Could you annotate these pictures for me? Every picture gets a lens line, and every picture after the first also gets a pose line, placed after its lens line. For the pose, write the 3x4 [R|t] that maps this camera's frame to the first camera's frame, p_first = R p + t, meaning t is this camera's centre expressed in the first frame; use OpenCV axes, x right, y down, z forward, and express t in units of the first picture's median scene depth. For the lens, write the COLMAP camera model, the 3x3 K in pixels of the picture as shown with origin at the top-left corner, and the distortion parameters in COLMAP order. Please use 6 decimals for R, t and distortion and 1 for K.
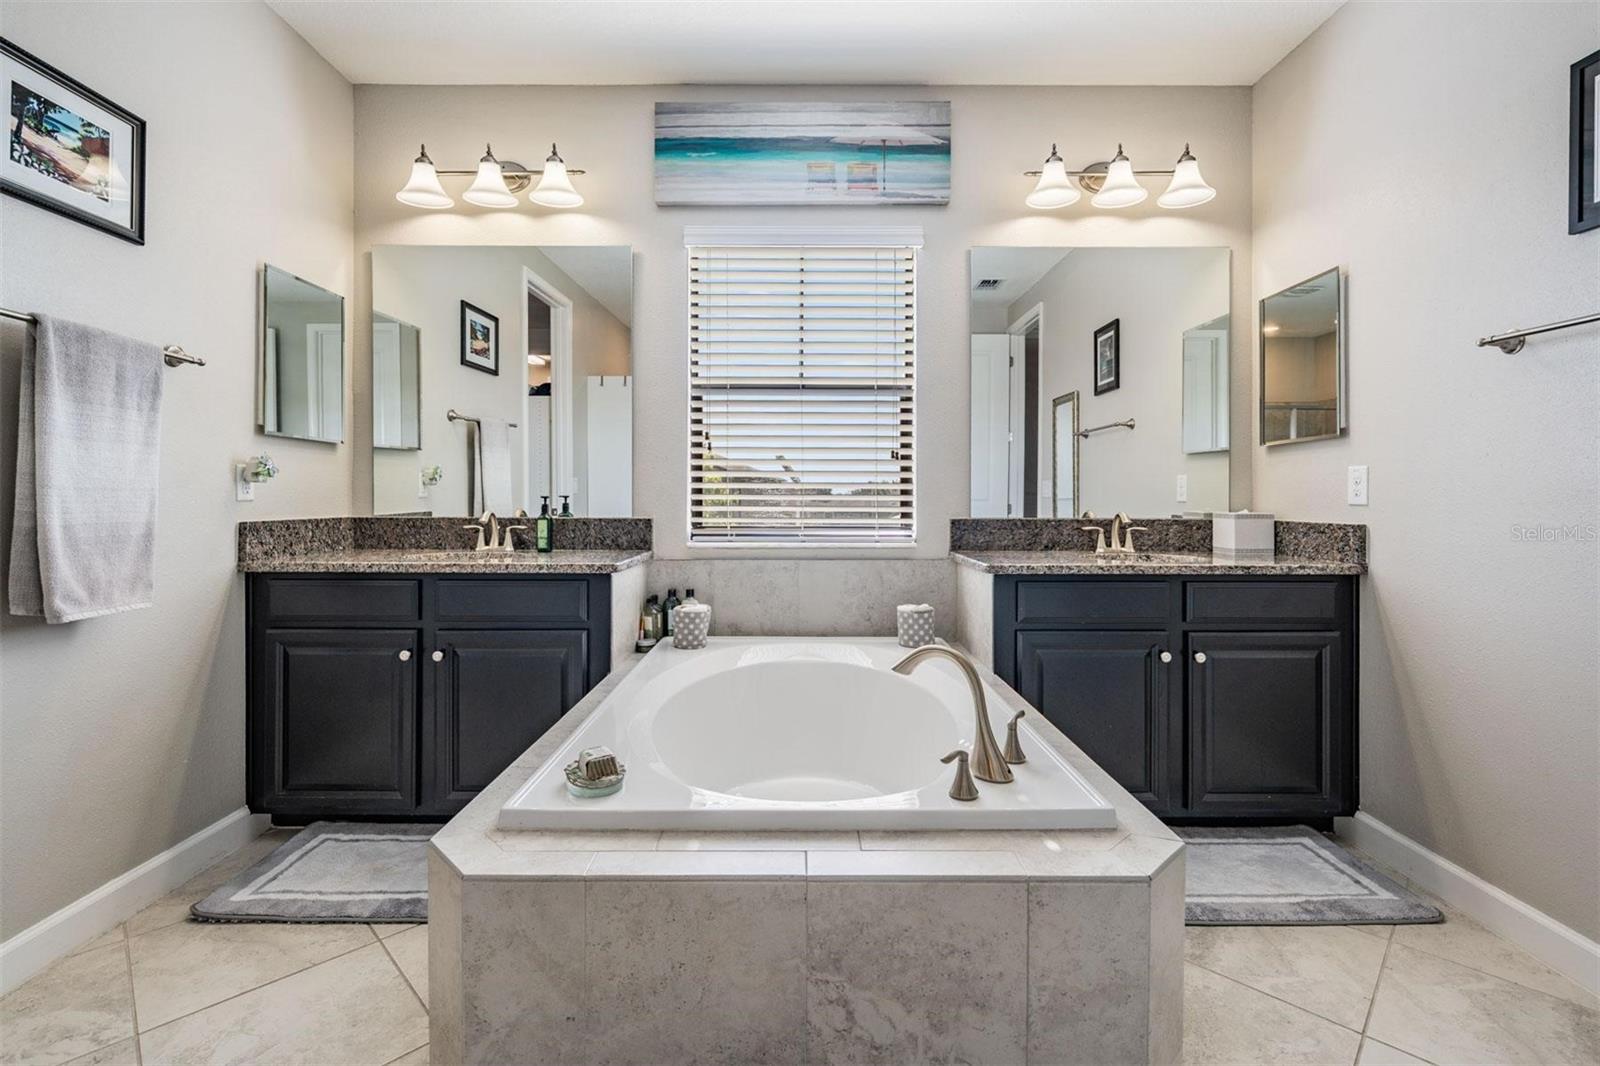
lens RADIAL K [[721.9, 0, 803.4], [0, 721.9, 500.1], [0, 0, 1]] dist [-0.000566, -0.000589]
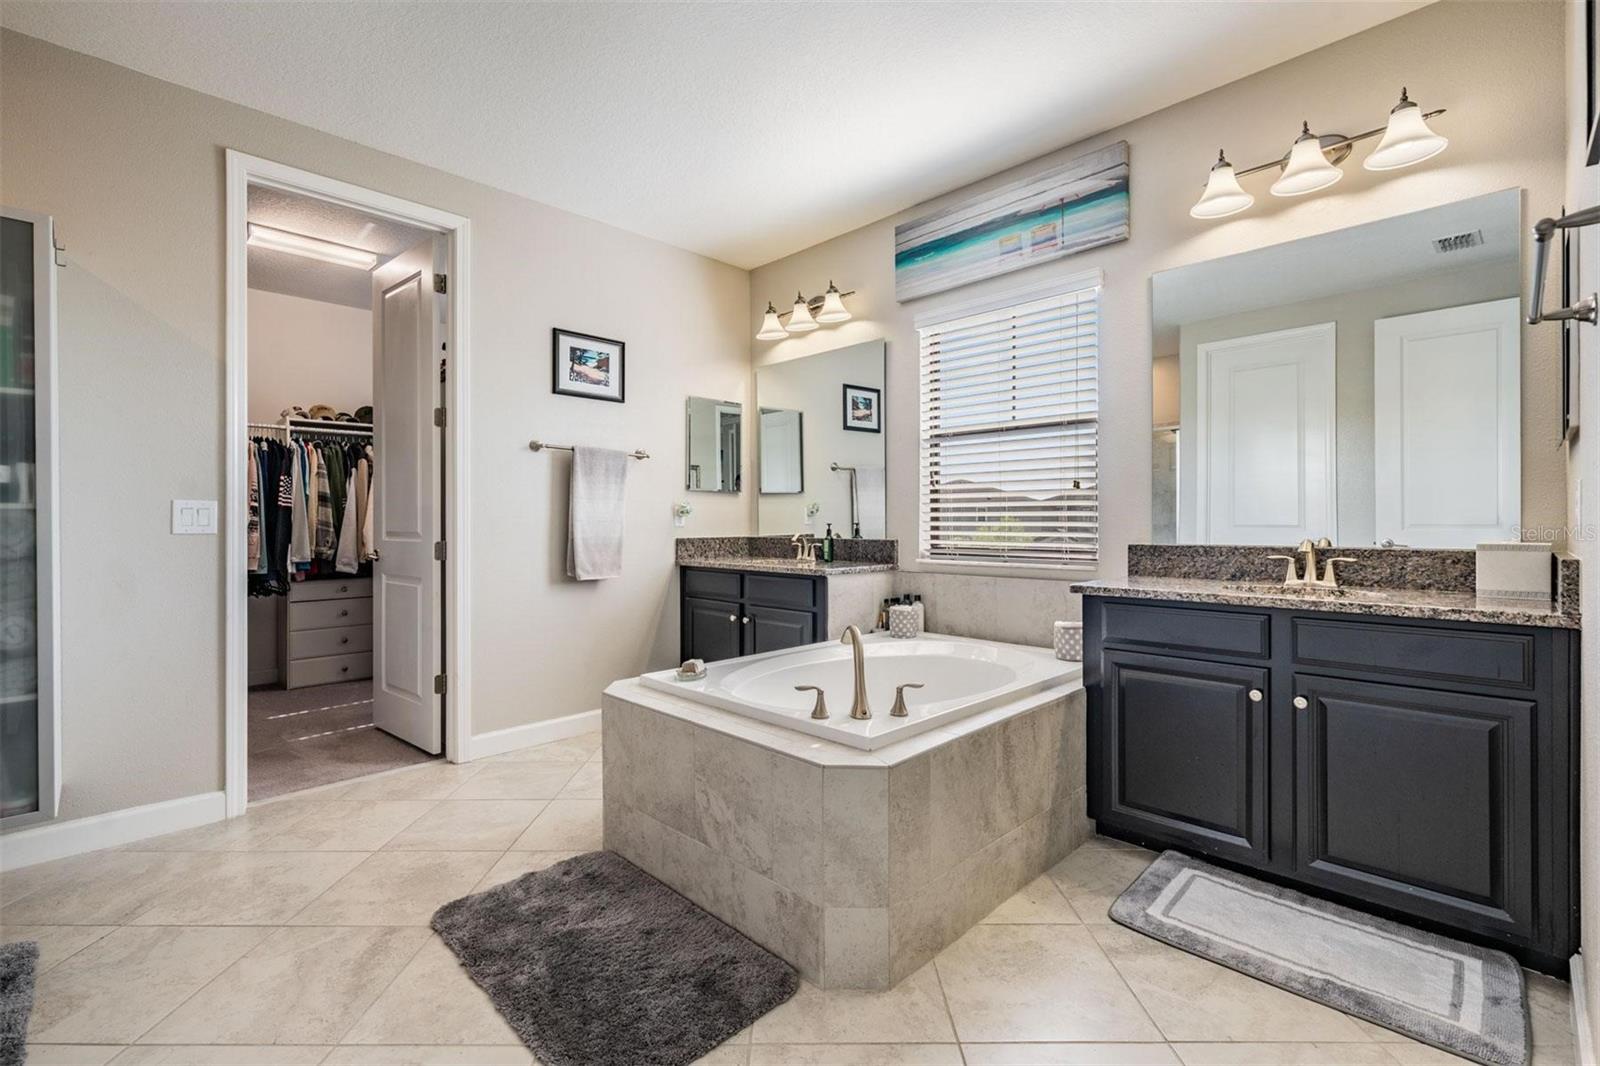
lens RADIAL K [[721.9, 0, 799.3], [0, 721.9, 526.7], [0, 0, 1]] dist [-0.000566, -0.000589]
pose [[0.697177, 0.000003, -0.716899, 0.650900], [0.001132, 0.999999, 0.001105, -0.000775], [0.716898, -0.001582, 0.697176, -0.057306]]
